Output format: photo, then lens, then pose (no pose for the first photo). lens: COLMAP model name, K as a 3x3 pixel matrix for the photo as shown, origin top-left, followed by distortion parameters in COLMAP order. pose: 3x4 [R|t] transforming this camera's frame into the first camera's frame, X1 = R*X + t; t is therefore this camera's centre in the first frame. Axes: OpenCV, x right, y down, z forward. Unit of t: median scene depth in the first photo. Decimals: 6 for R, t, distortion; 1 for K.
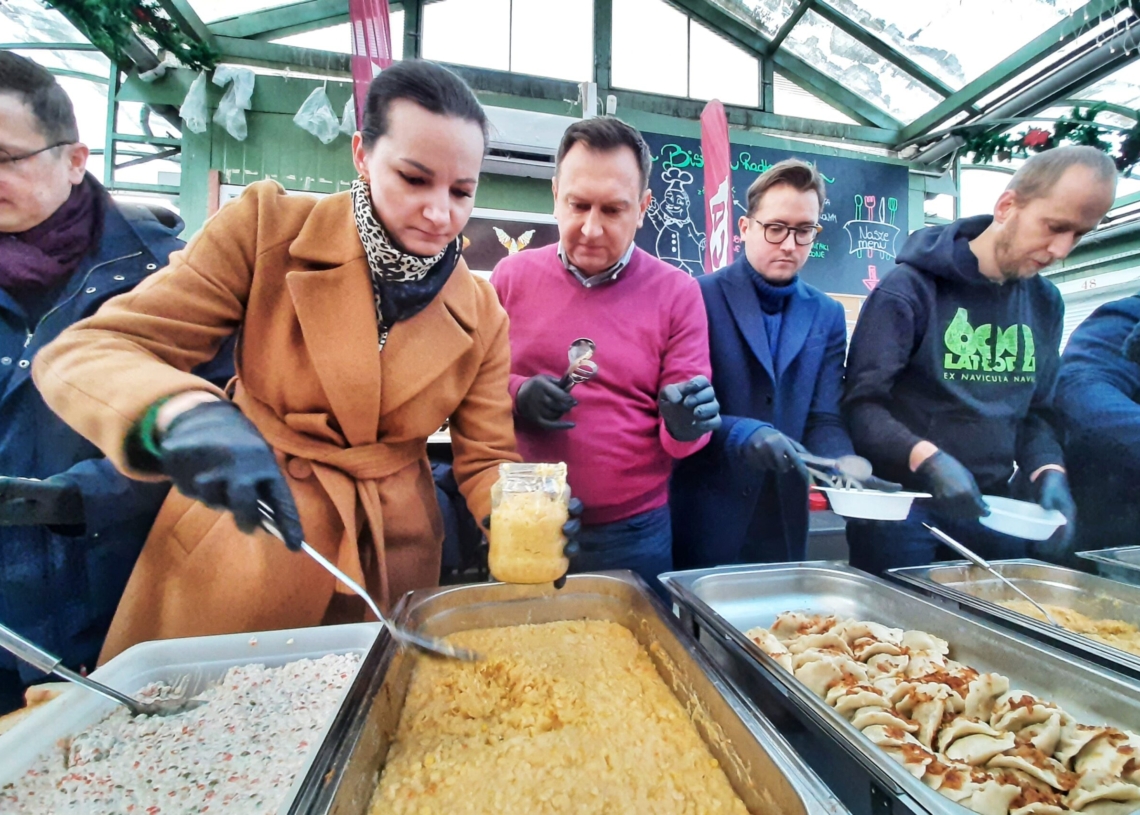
lens RADIAL K [[447.8, 0, 591.1], [0, 447.8, 396.5], [0, 0, 1]] dist [-0.004840, -0.000536]
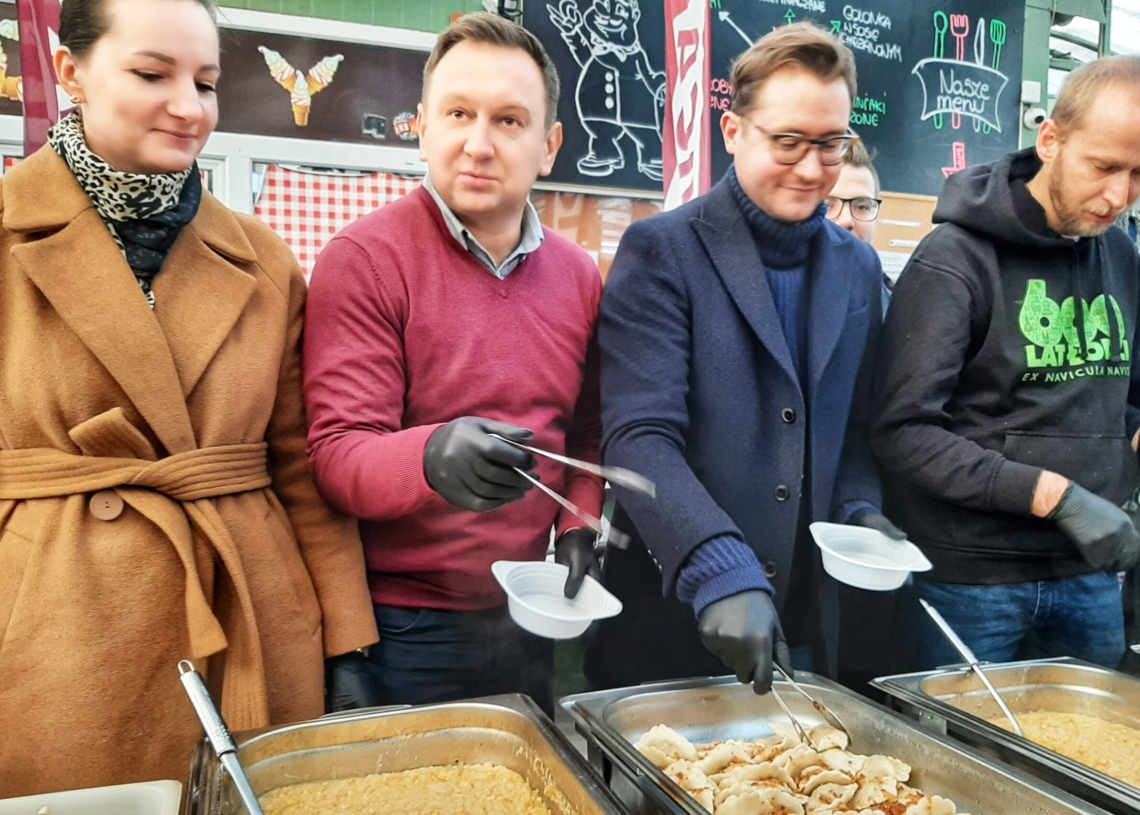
lens RADIAL K [[965.4, 0, 569.8], [0, 965.4, 408.0], [0, 0, 1]] dist [0.002544, -0.002215]
pose [[0.991861, -0.004458, 0.127245, -0.020601], [-0.007271, 0.995772, 0.091567, -0.151187], [-0.127116, -0.091747, 0.987636, -0.354291]]
